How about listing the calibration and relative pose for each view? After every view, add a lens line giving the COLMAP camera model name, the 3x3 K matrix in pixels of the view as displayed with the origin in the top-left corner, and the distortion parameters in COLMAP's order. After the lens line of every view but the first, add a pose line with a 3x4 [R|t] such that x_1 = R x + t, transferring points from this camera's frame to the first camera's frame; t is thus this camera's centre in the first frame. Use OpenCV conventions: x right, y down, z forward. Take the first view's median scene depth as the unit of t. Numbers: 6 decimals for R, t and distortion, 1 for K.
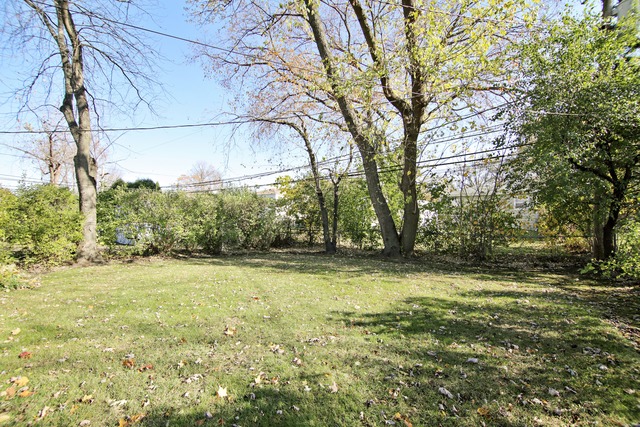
lens RADIAL K [[292.6, 0, 319.6], [0, 292.6, 211.6], [0, 0, 1]] dist [0.000325, 0.000110]
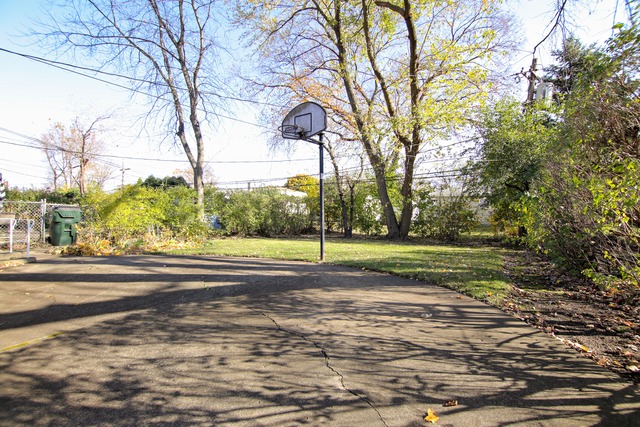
lens RADIAL K [[292.6, 0, 320.2], [0, 292.6, 214.3], [0, 0, 1]] dist [0.000325, 0.000110]
pose [[0.997112, 0.017056, 0.074002, -0.221803], [-0.018742, 0.999579, 0.022144, 0.003017], [-0.073593, -0.023467, 0.997012, -0.418983]]
